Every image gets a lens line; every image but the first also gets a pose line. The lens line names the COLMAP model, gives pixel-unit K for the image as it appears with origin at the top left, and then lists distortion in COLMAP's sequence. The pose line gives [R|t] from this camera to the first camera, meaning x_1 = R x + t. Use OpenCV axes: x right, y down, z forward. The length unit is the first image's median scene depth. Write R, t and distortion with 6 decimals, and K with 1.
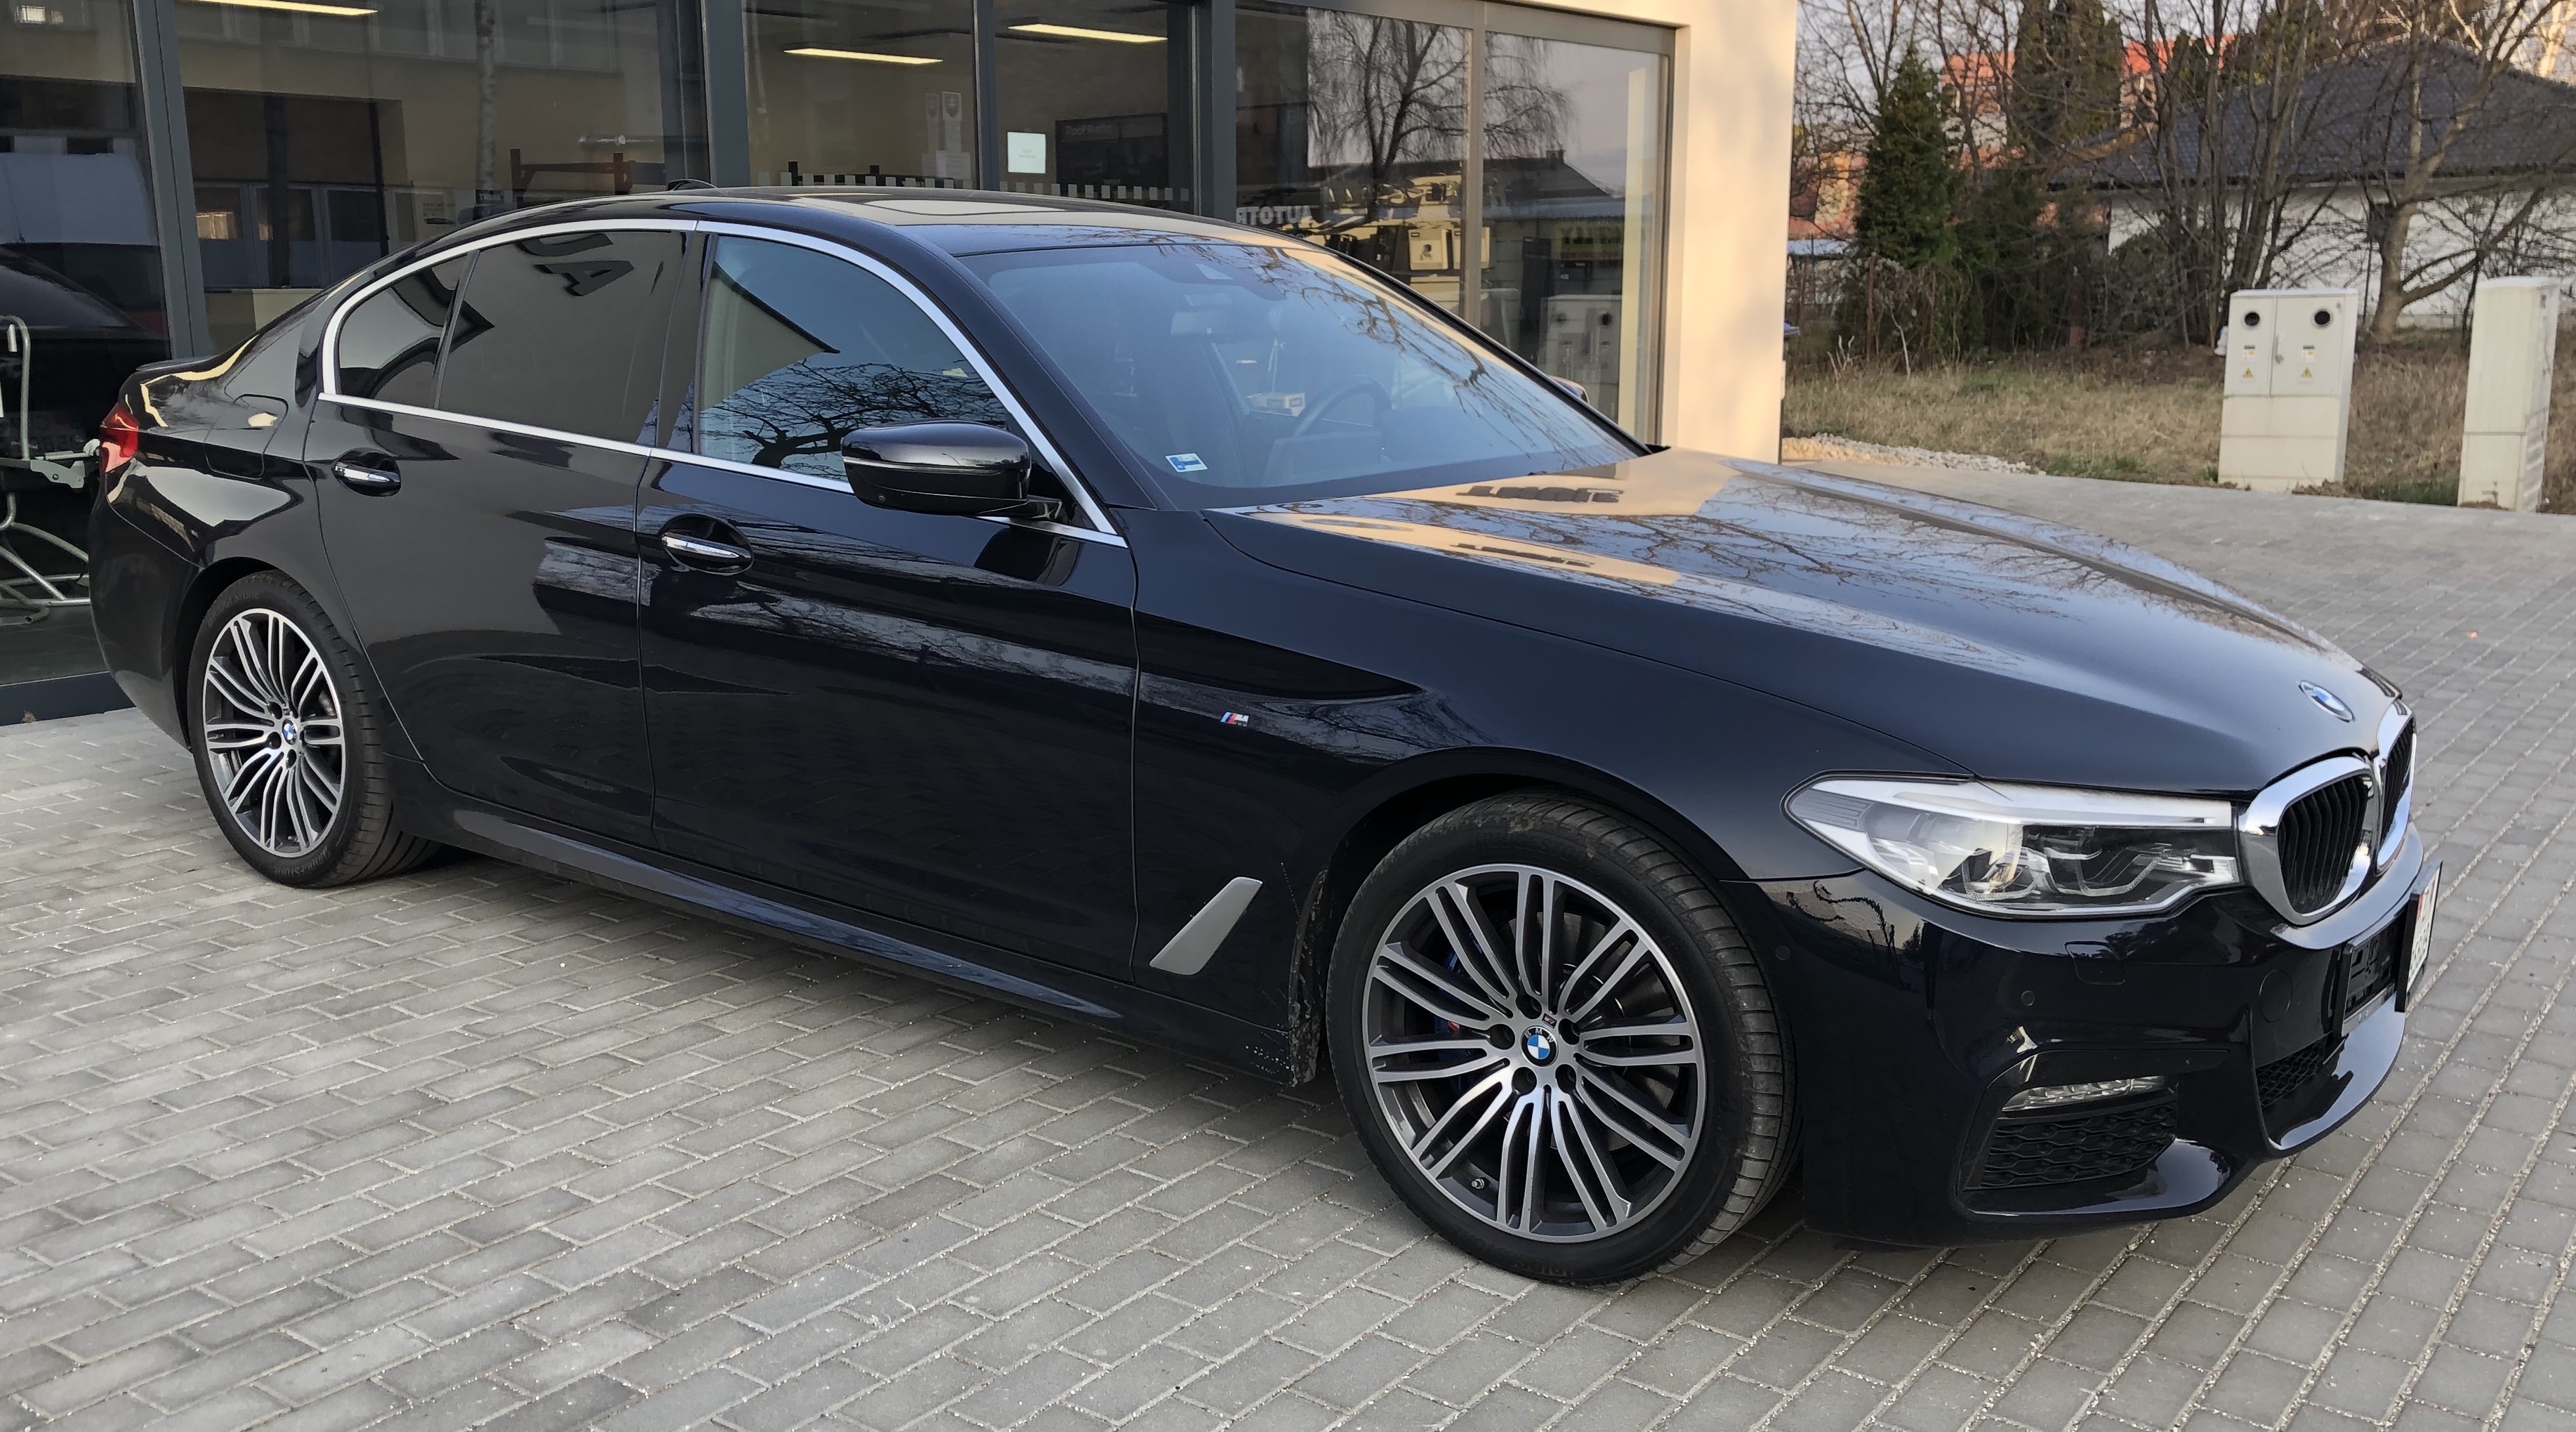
lens RADIAL K [[2330.7, 0, 1288.0], [0, 2330.7, 716.0], [0, 0, 1]] dist [0.040614, -0.006318]
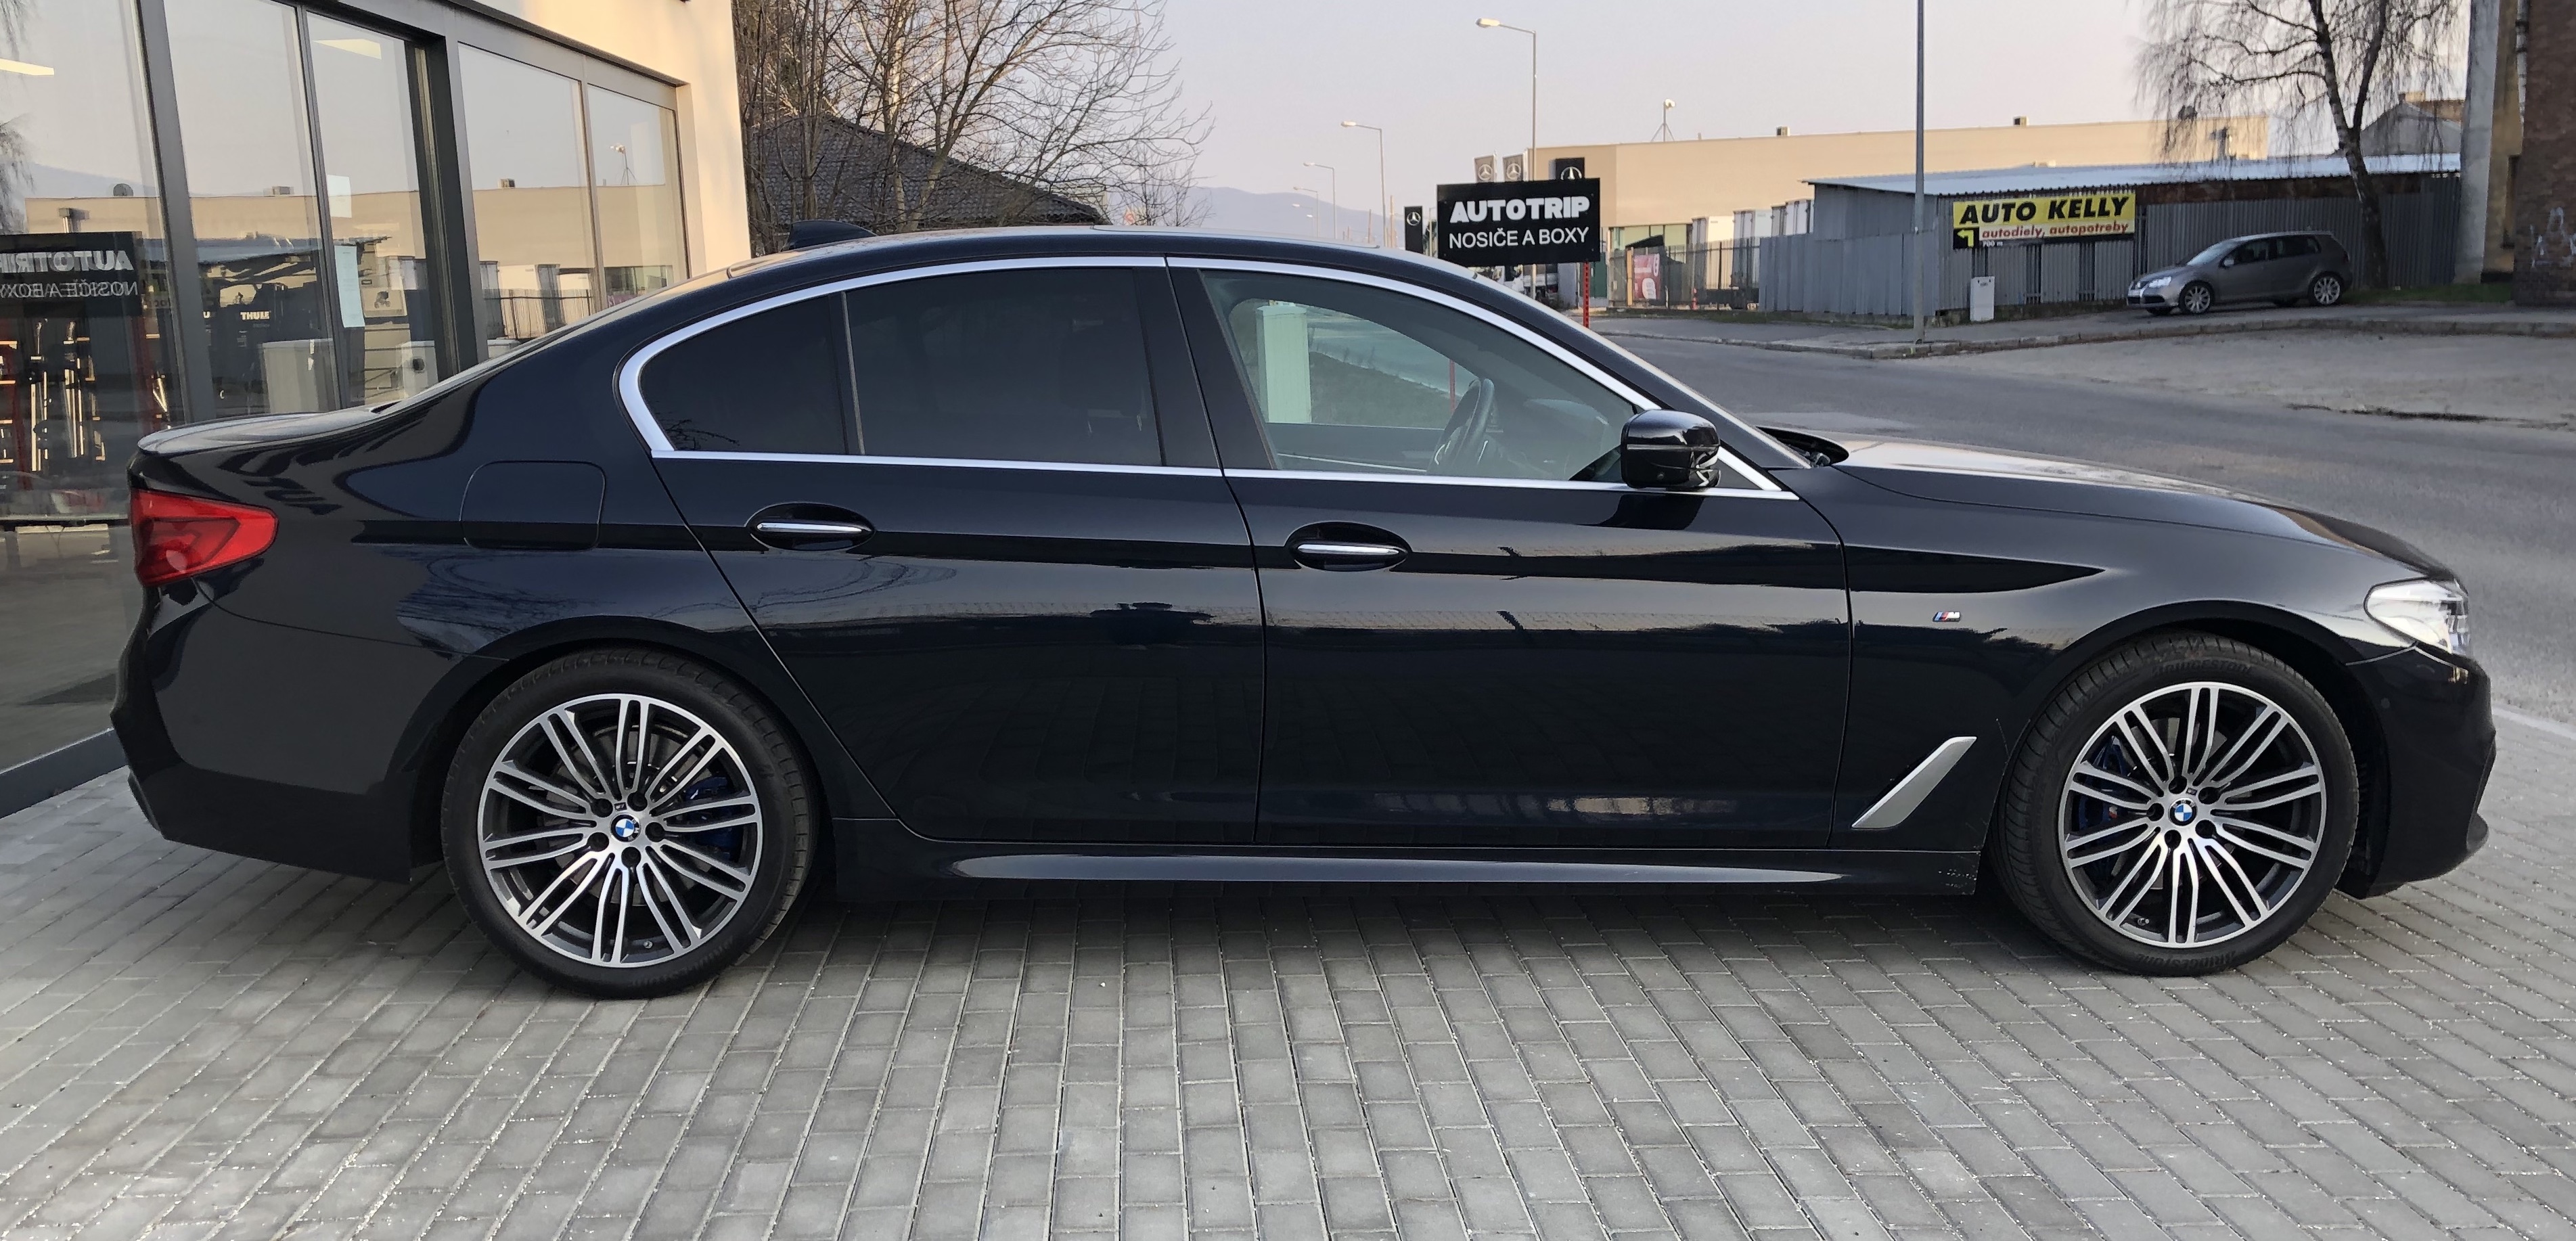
lens RADIAL K [[2216.2, 0, 1288.0], [0, 2216.2, 620.5], [0, 0, 1]] dist [0.025467, 0.008668]
pose [[0.776270, -0.114126, 0.619984, -0.879527], [0.145749, 0.989322, -0.000377, -0.040669], [-0.613321, 0.090655, 0.784614, 0.200026]]
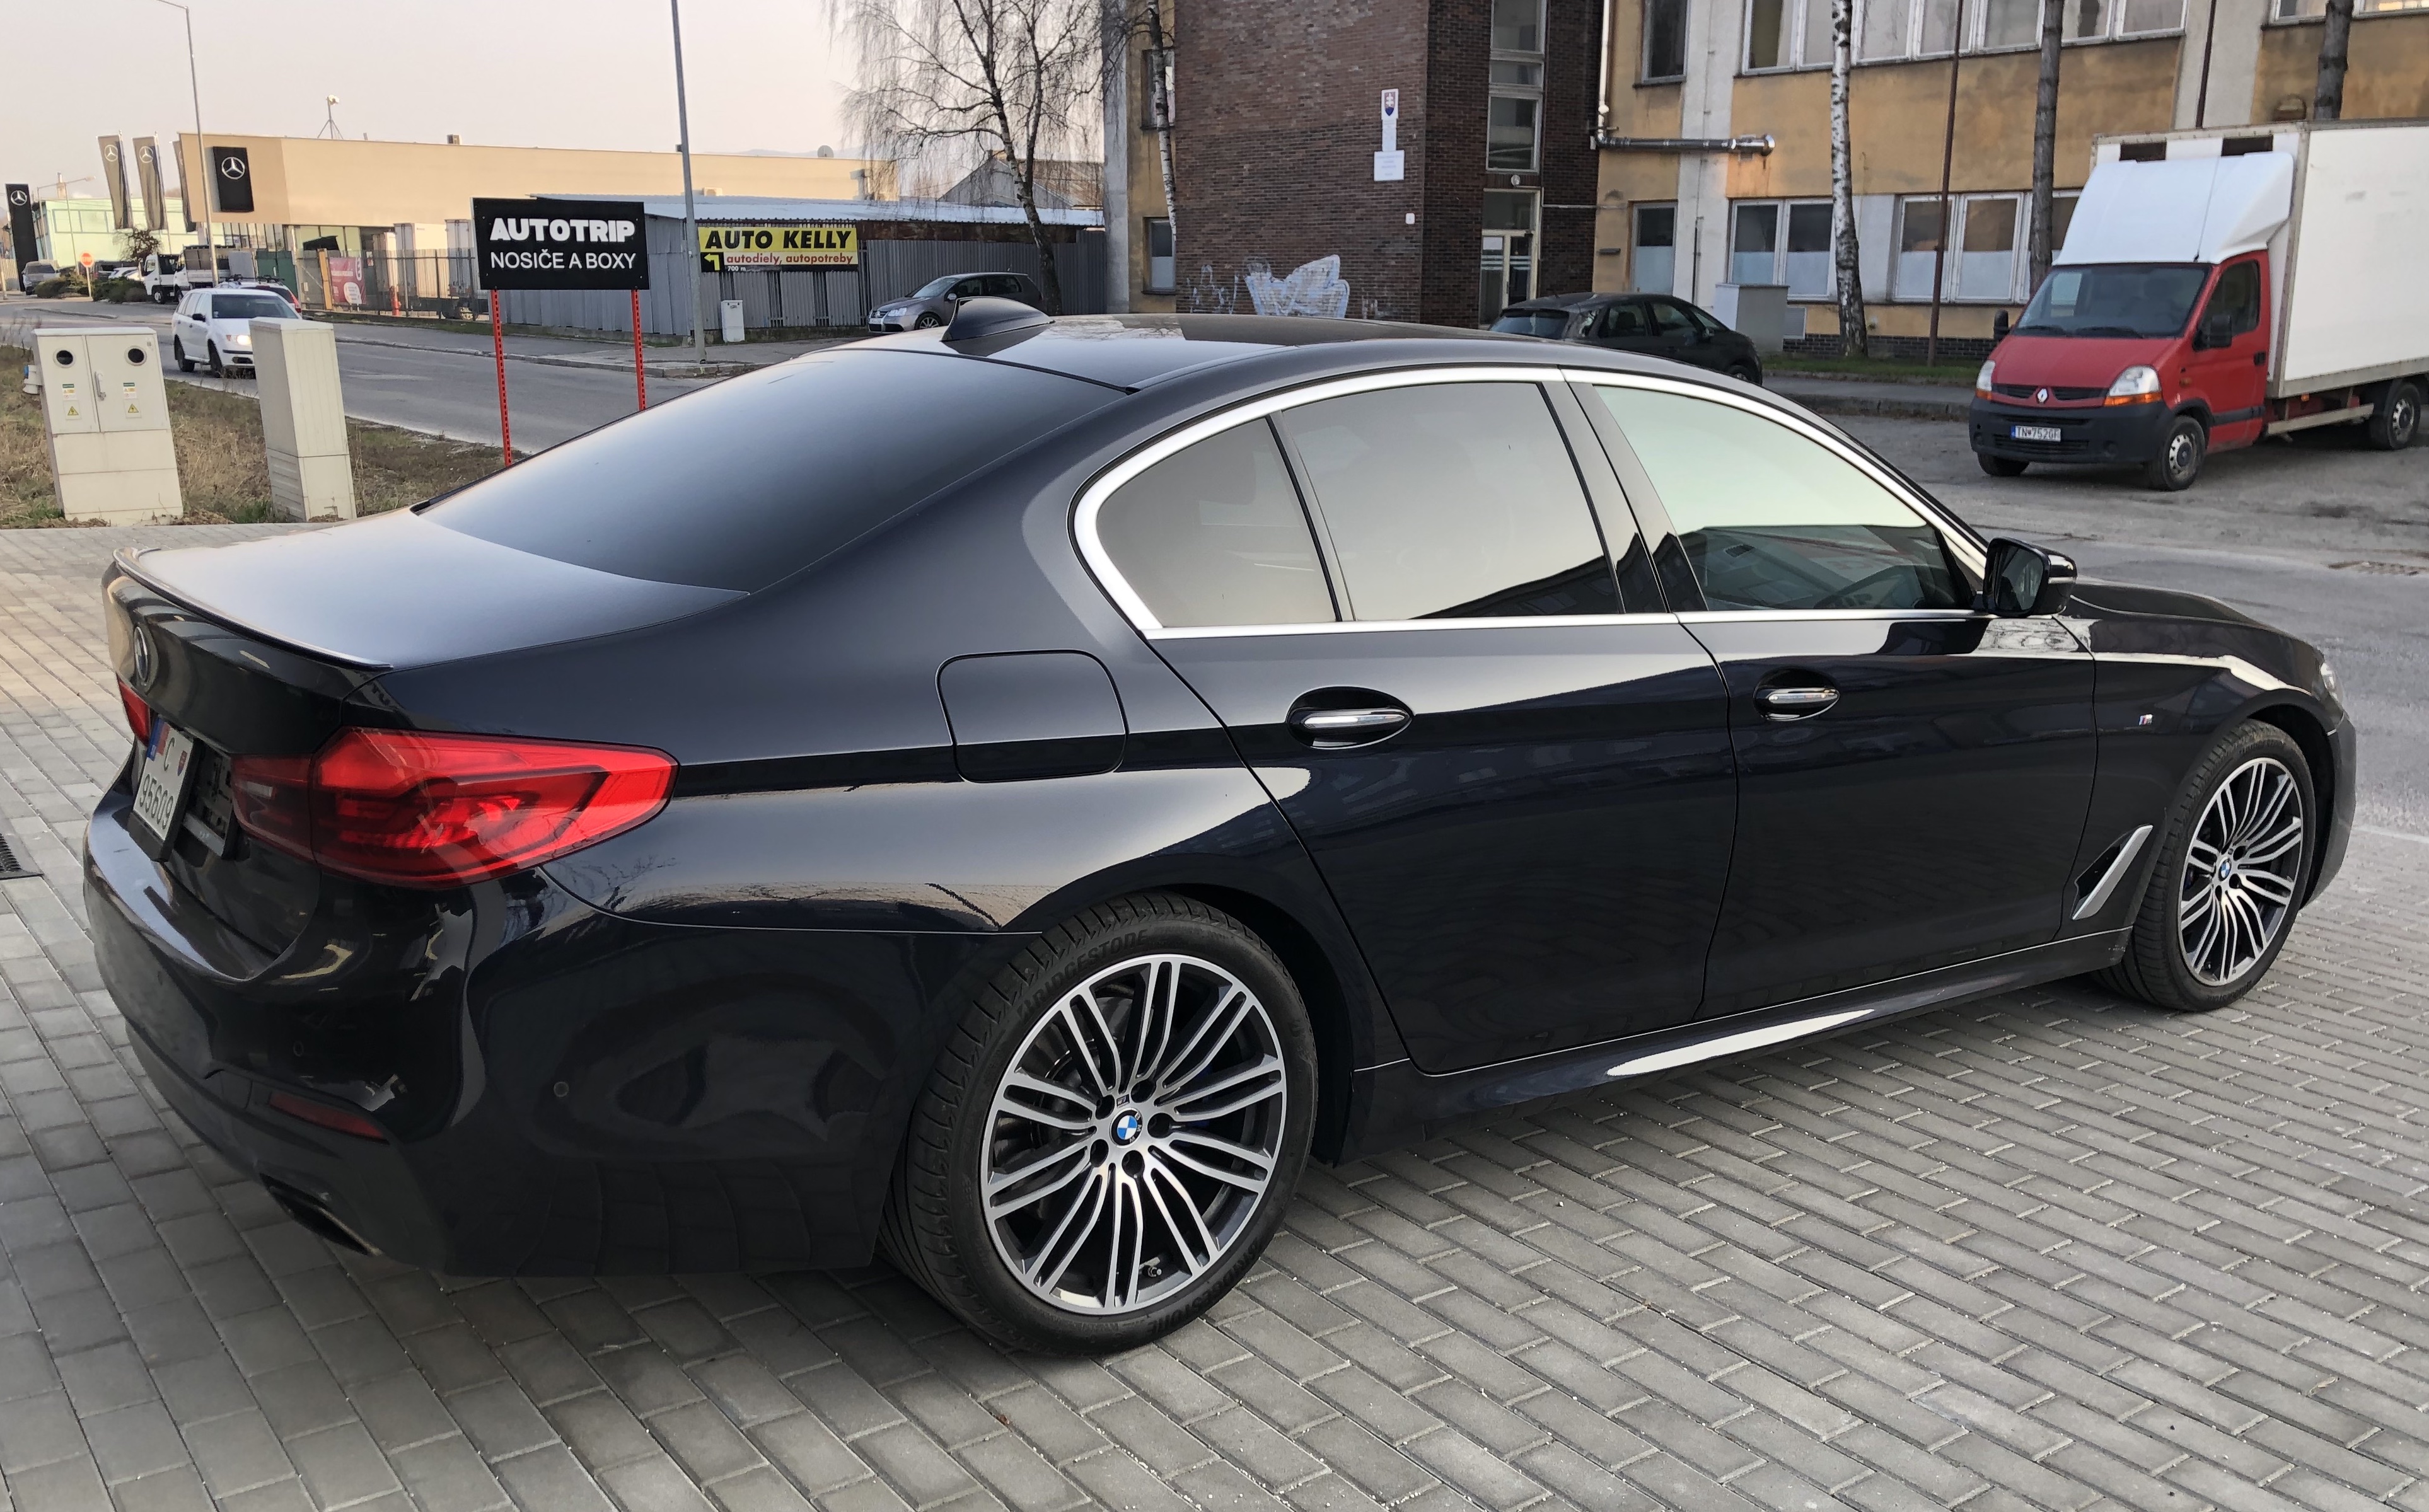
lens RADIAL K [[2065.0, 0, 1214.5], [0, 2065.0, 756.0], [0, 0, 1]] dist [0.034440, -0.003918]
pose [[0.301224, -0.205172, 0.931219, -1.120236], [0.167210, 0.972811, 0.160248, -0.222623], [-0.938778, 0.107438, 0.327341, 0.906416]]
